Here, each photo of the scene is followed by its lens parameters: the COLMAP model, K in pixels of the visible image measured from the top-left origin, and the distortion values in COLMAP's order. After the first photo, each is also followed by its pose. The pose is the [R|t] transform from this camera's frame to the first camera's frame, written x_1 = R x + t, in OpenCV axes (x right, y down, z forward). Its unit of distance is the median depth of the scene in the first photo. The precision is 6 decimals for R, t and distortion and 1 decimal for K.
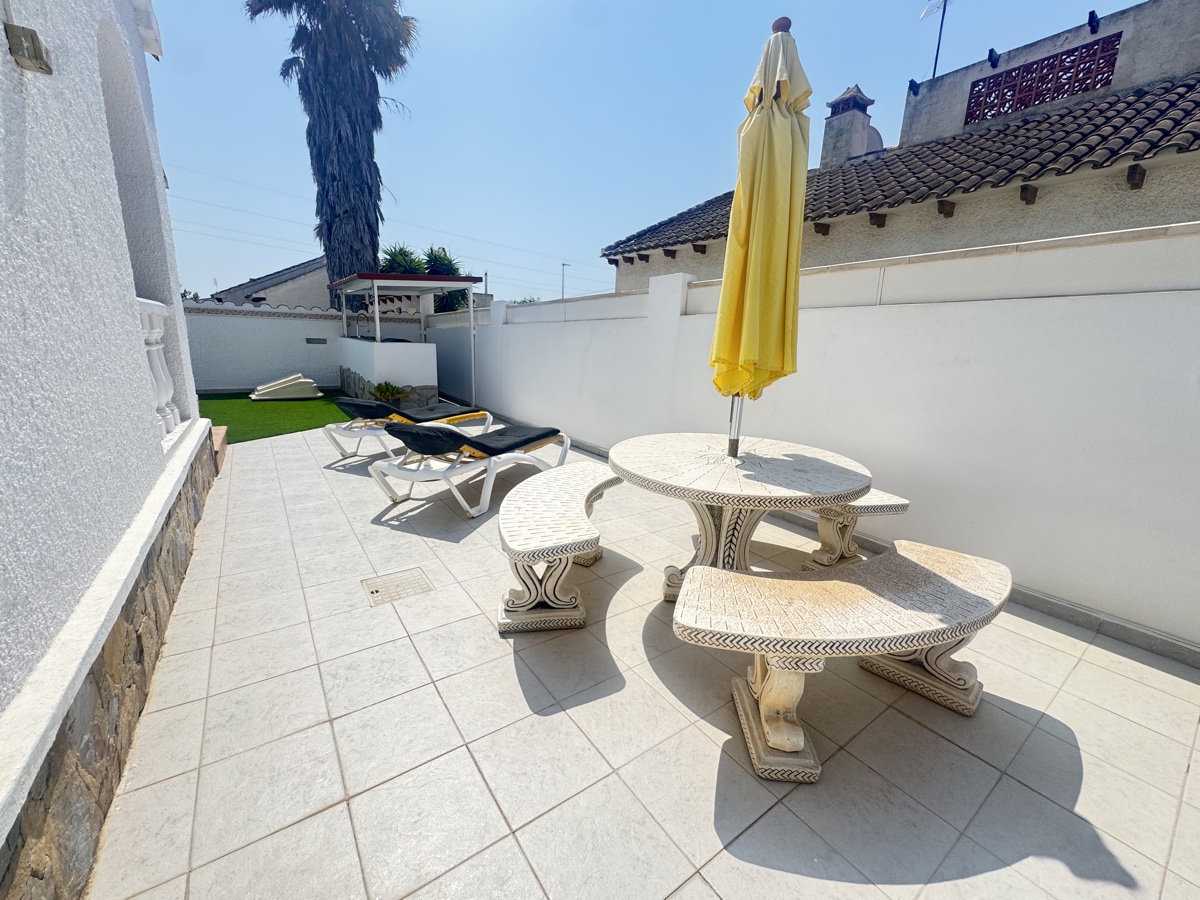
lens RADIAL K [[480.9, 0, 598.5], [0, 480.9, 451.4], [0, 0, 1]] dist [-0.004376, 0.000458]
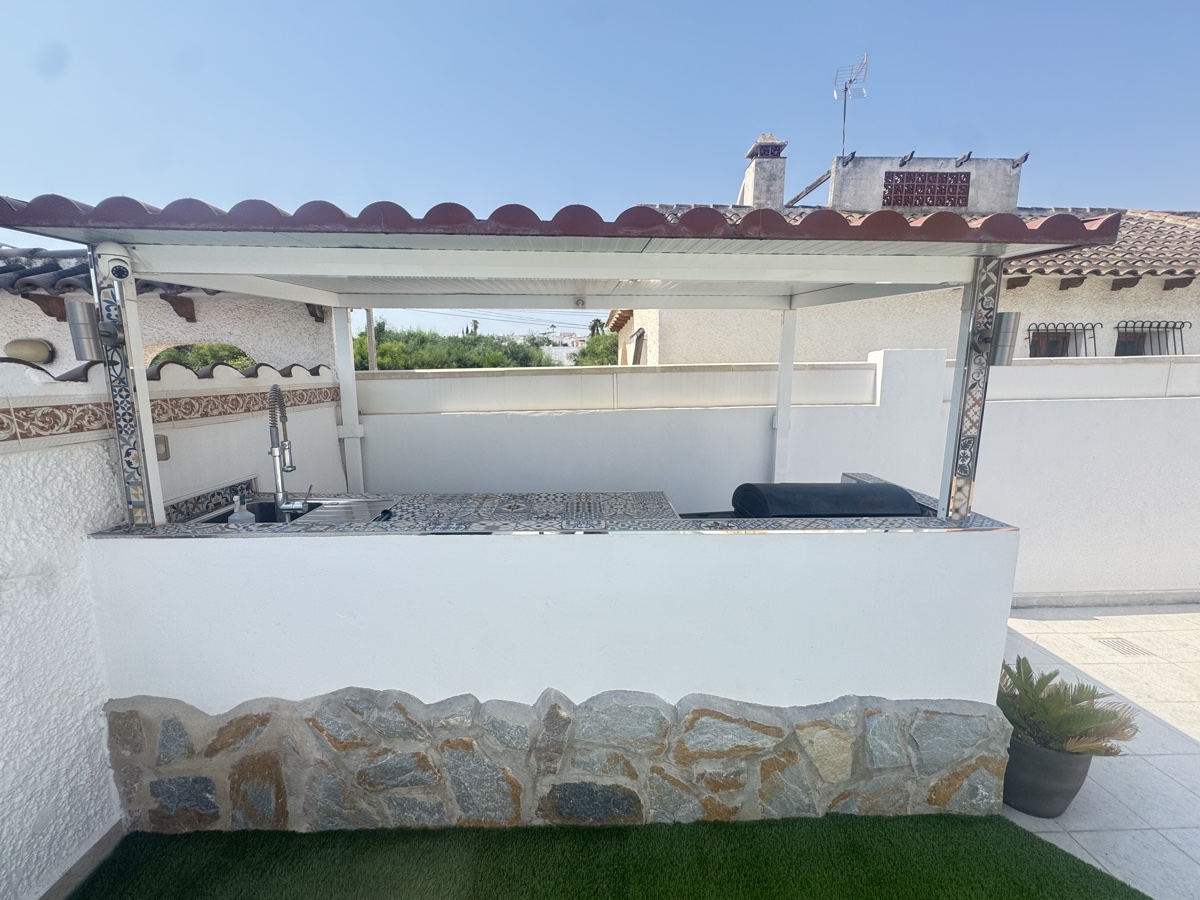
lens RADIAL K [[480.9, 0, 599.3], [0, 480.9, 449.4], [0, 0, 1]] dist [-0.004376, 0.000458]
pose [[0.554860, -0.166156, 0.815182, -0.386738], [0.211236, 0.975879, 0.055132, -0.163203], [-0.804680, 0.141605, 0.576575, 0.523519]]
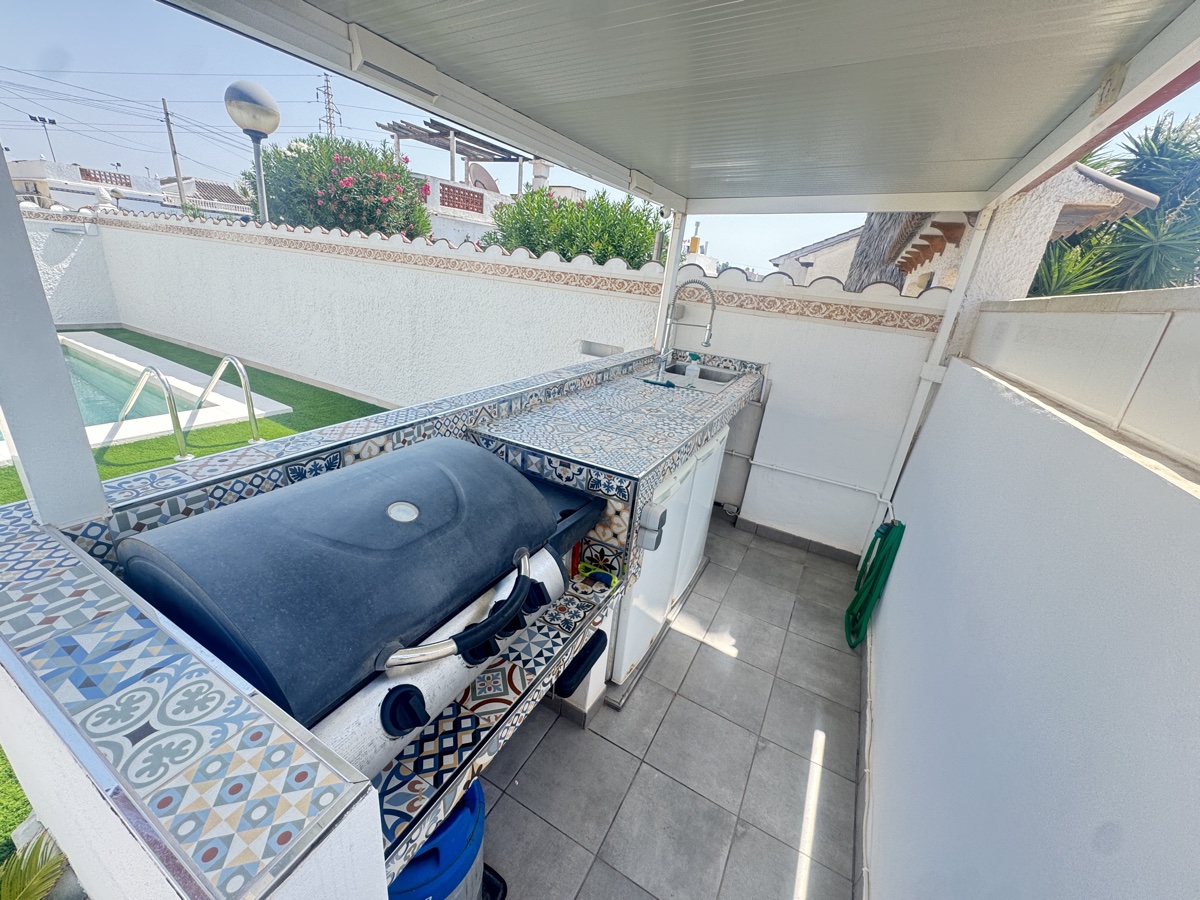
lens RADIAL K [[480.9, 0, 600.0], [0, 480.9, 450.8], [0, 0, 1]] dist [-0.004376, 0.000458]
pose [[0.434700, 0.328155, -0.838660, -0.163355], [-0.289910, 0.932668, 0.214670, -0.158136], [0.852636, 0.149818, 0.500566, 0.549045]]
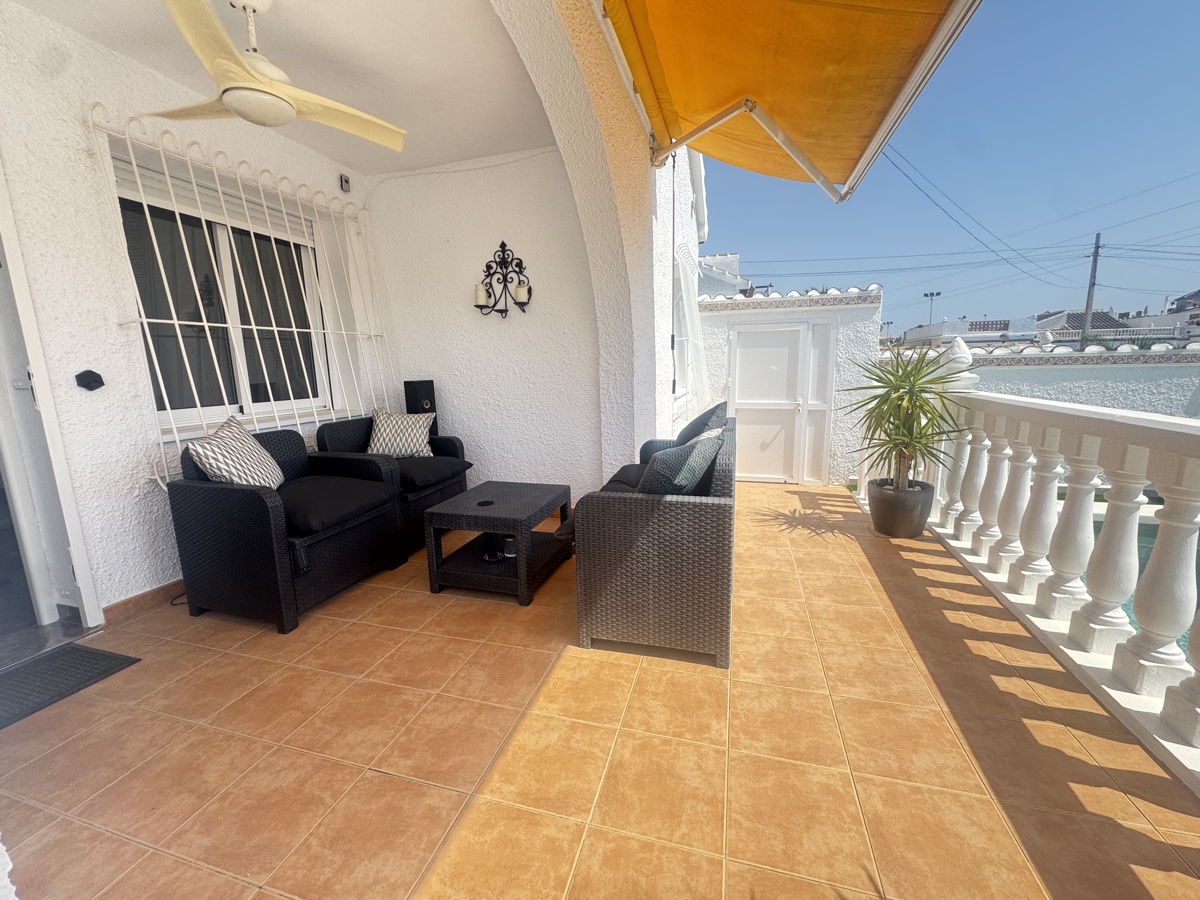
lens RADIAL K [[480.9, 0, 599.3], [0, 480.9, 450.0], [0, 0, 1]] dist [-0.004376, 0.000458]
pose [[-0.776201, 0.088177, -0.624289, -0.275310], [-0.151855, 0.934876, 0.320853, -0.098871], [0.611925, 0.343848, -0.712262, 0.301852]]
